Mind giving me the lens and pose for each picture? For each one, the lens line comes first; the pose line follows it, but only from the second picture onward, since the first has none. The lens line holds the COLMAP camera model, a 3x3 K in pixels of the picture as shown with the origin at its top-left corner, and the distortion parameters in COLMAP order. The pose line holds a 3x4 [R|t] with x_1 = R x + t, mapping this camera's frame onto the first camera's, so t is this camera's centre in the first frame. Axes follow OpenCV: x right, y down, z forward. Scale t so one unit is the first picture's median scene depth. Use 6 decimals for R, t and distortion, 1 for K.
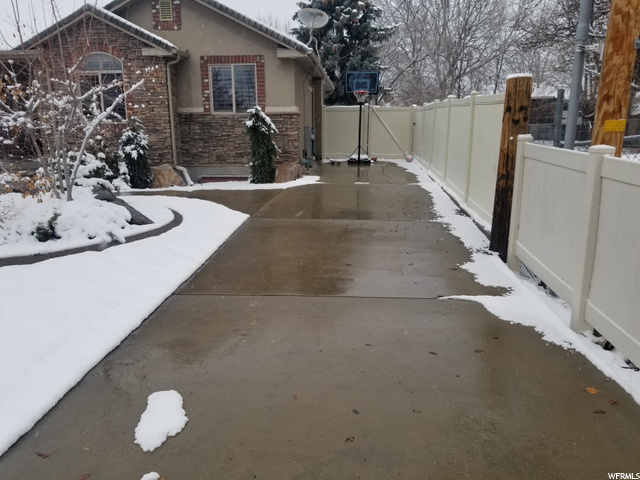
lens RADIAL K [[507.6, 0, 317.2], [0, 507.6, 242.1], [0, 0, 1]] dist [0.063888, -0.096447]
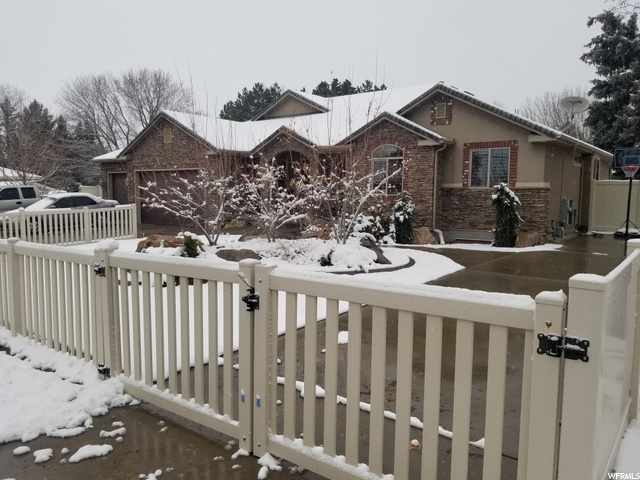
lens RADIAL K [[507.6, 0, 315.8], [0, 507.6, 238.9], [0, 0, 1]] dist [0.063888, -0.096447]
pose [[0.837827, 0.064027, -0.542168, 0.167960], [-0.136948, 0.985994, -0.095190, 0.035609], [0.528479, 0.154001, 0.834861, -0.204527]]
